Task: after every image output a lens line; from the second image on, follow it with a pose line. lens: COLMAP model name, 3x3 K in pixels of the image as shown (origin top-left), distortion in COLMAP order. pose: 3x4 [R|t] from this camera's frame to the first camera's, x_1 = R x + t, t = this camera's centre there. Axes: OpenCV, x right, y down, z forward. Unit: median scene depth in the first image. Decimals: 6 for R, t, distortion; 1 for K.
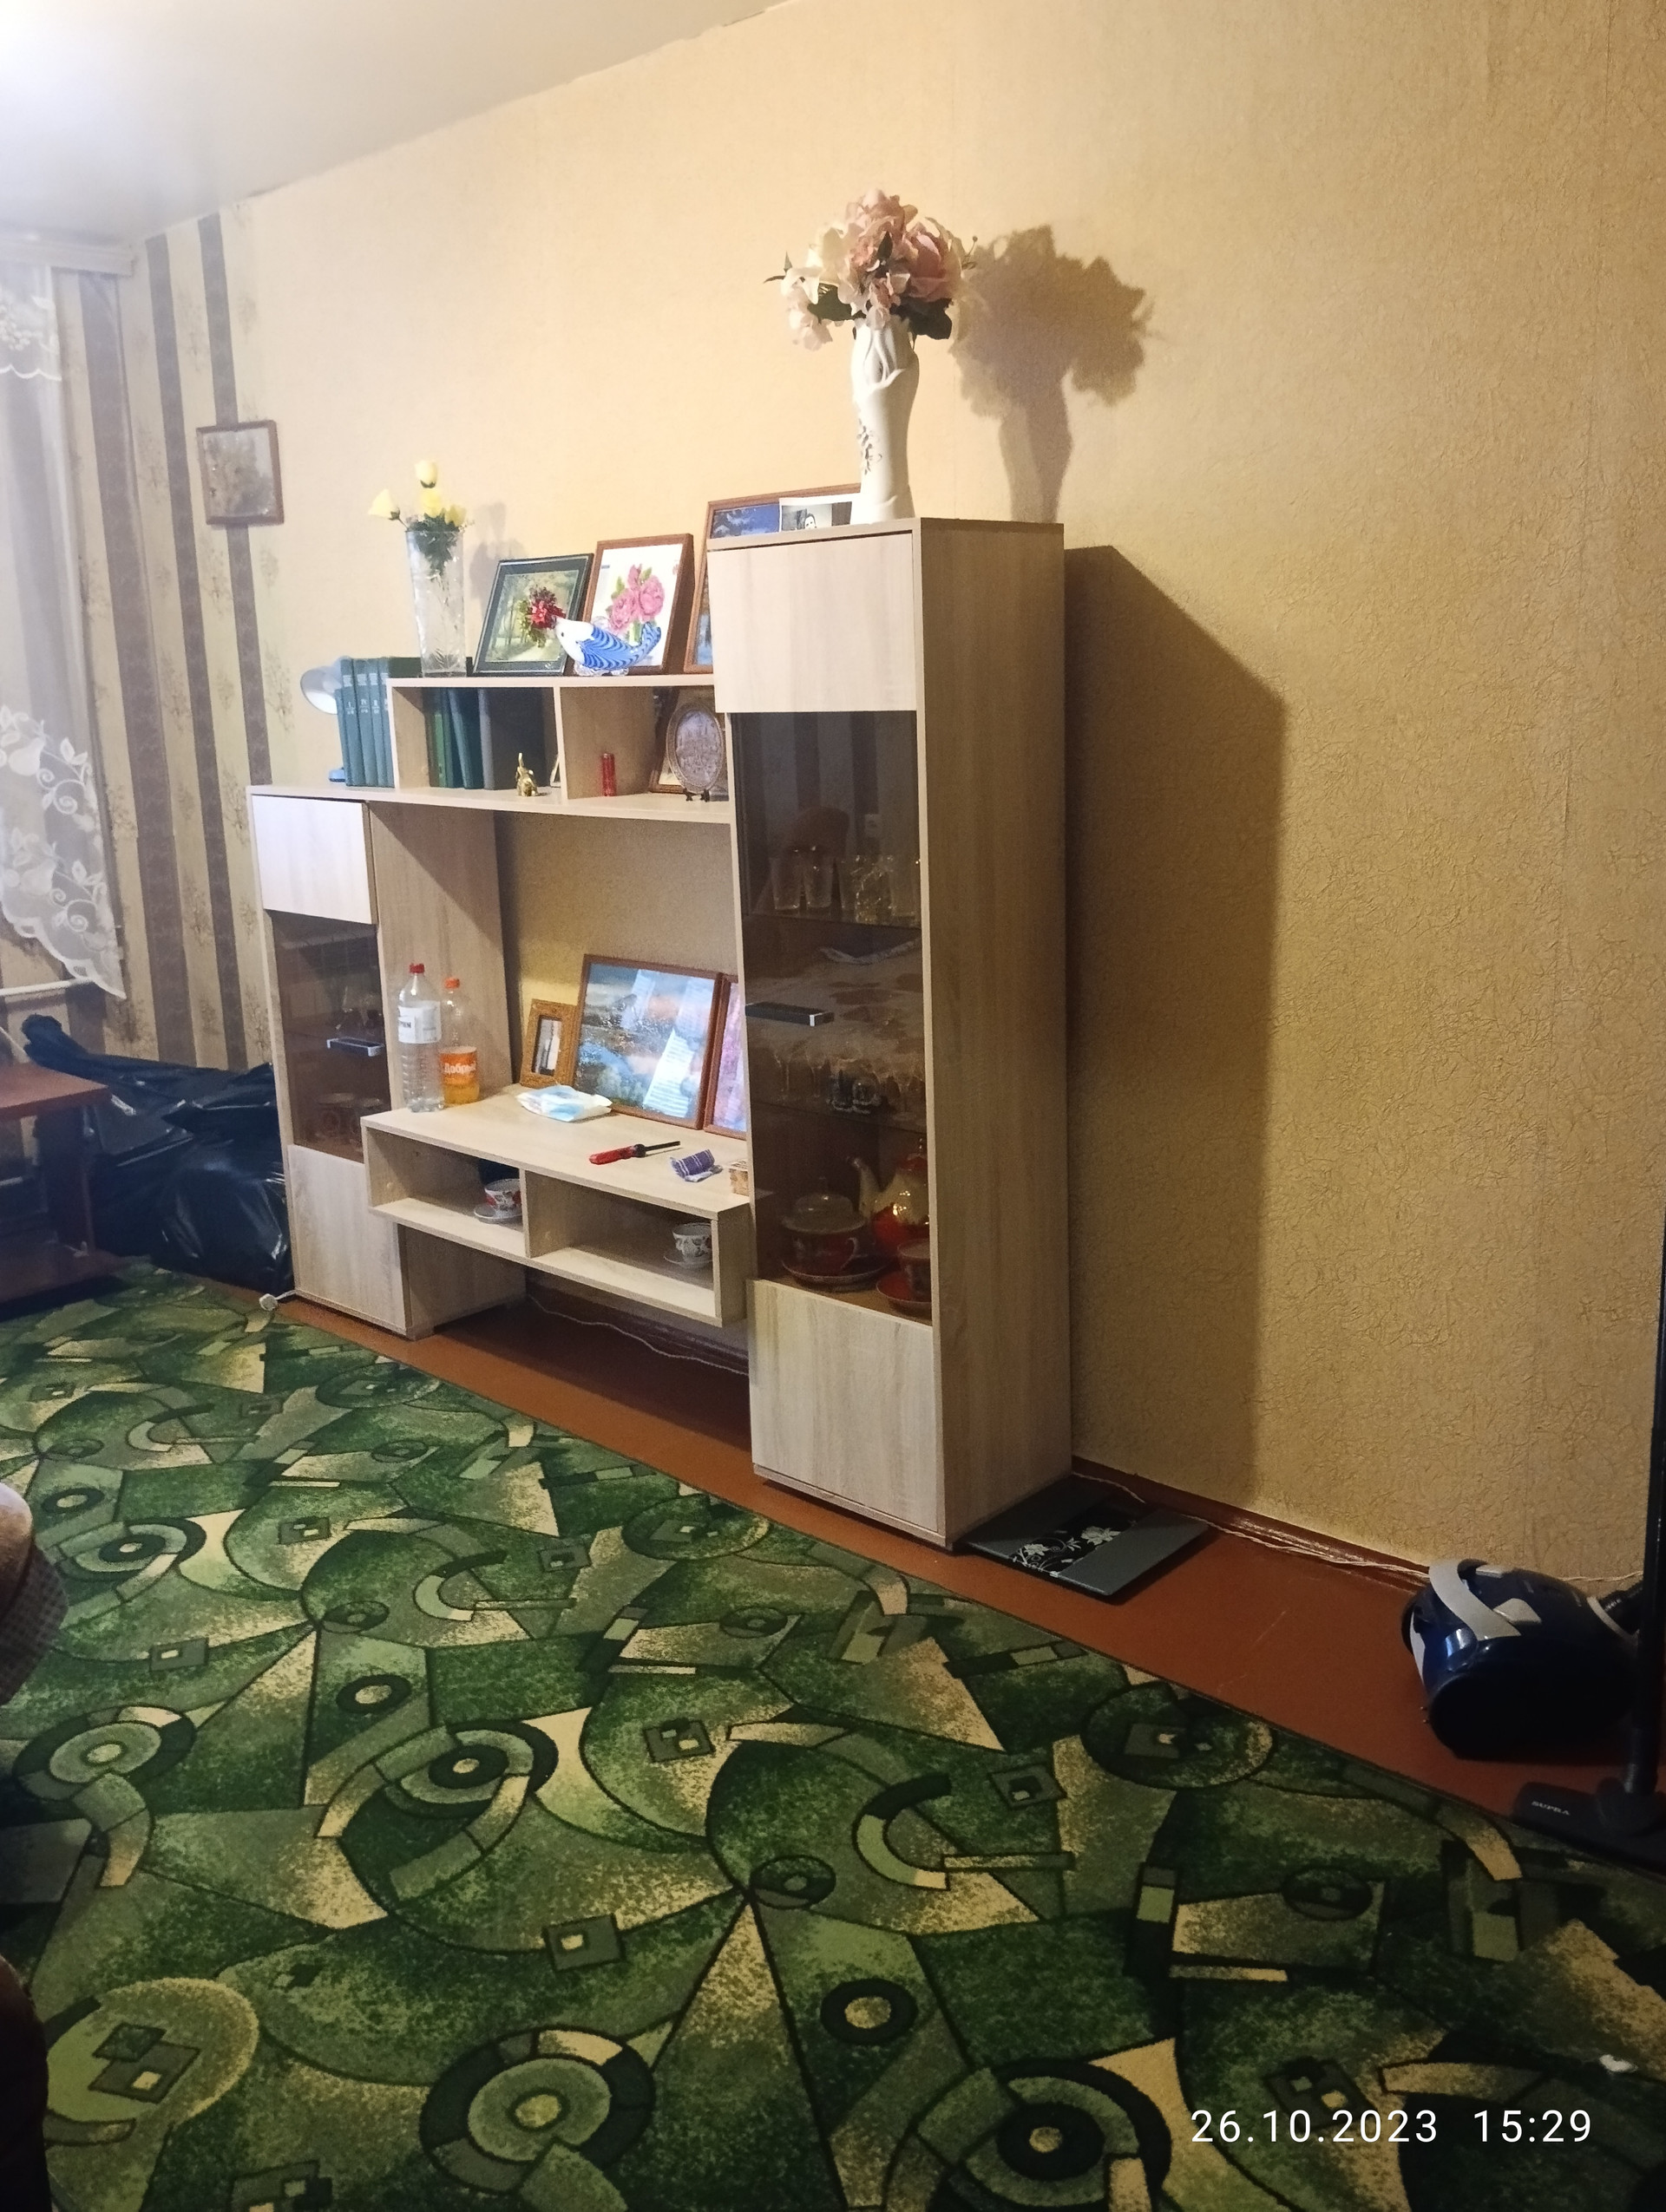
lens RADIAL K [[1848.5, 0, 947.7], [0, 1848.5, 1069.0], [0, 0, 1]] dist [0.111629, -0.182419]
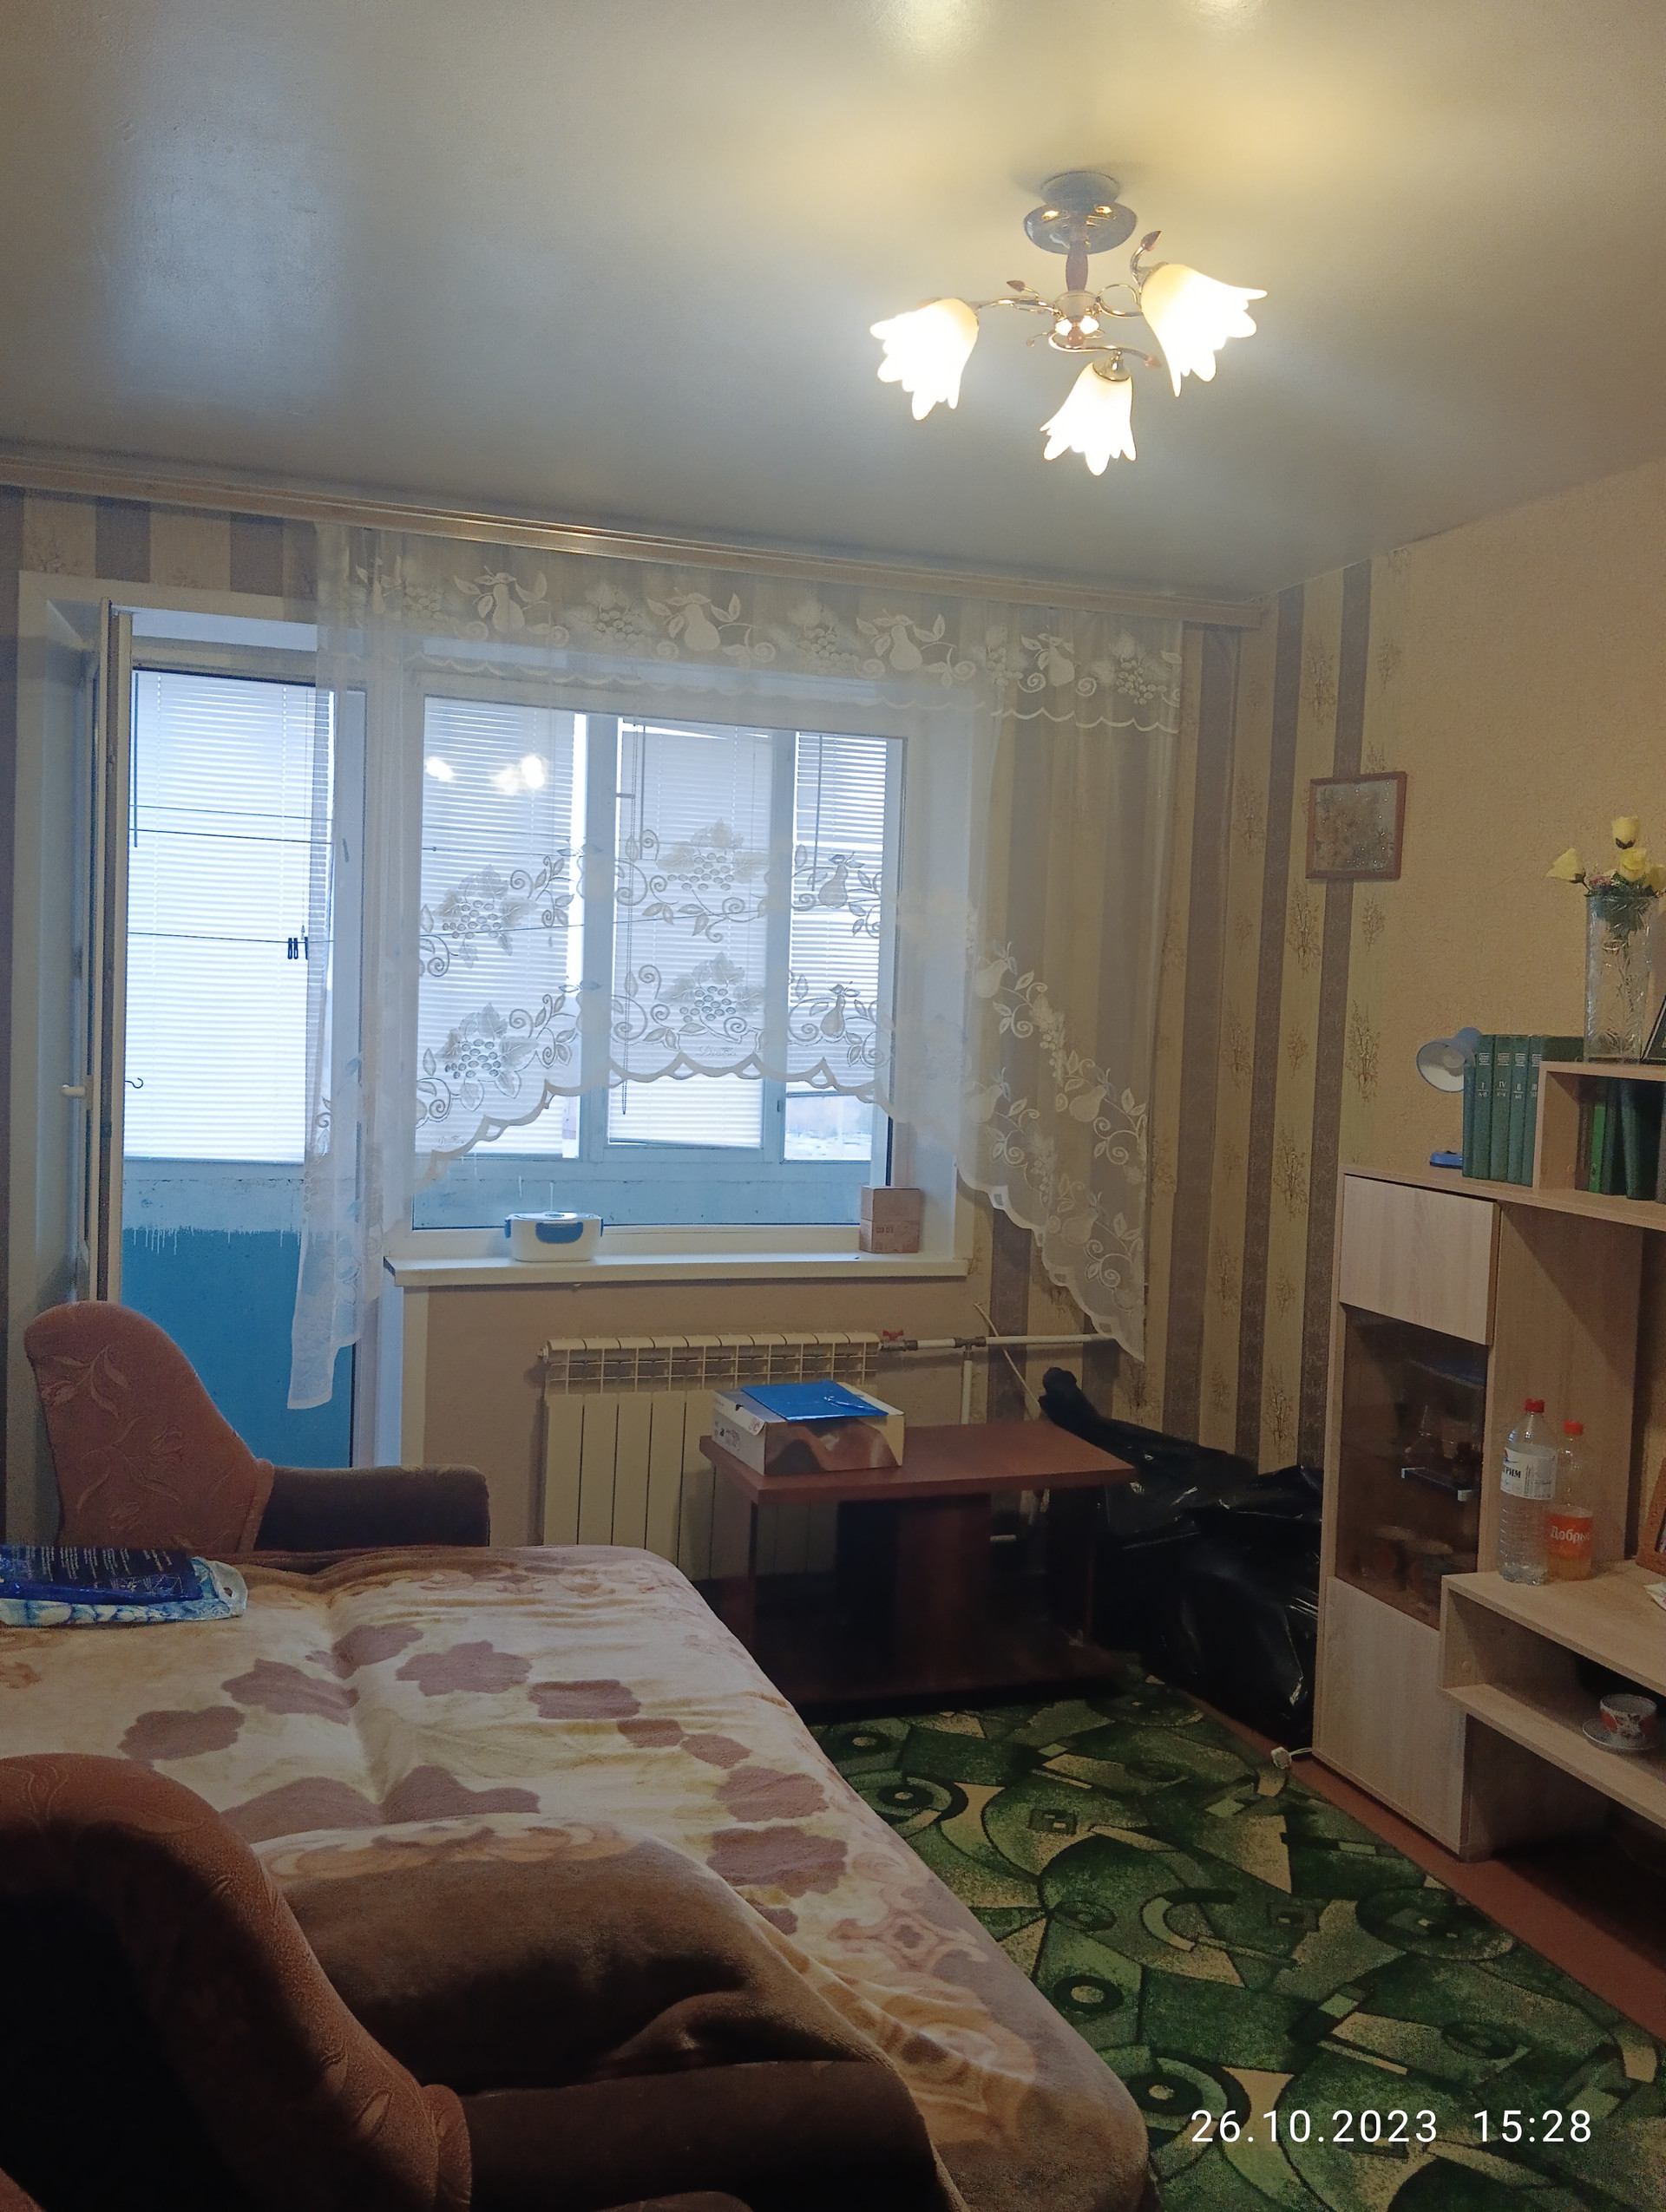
lens RADIAL K [[1848.5, 0, 947.7], [0, 1848.5, 1069.0], [0, 0, 1]] dist [0.111629, -0.182419]
pose [[0.901647, 0.068786, -0.426968, -0.166444], [-0.139847, 0.980602, -0.137343, -0.047398], [0.409238, 0.183545, 0.893776, 0.123450]]
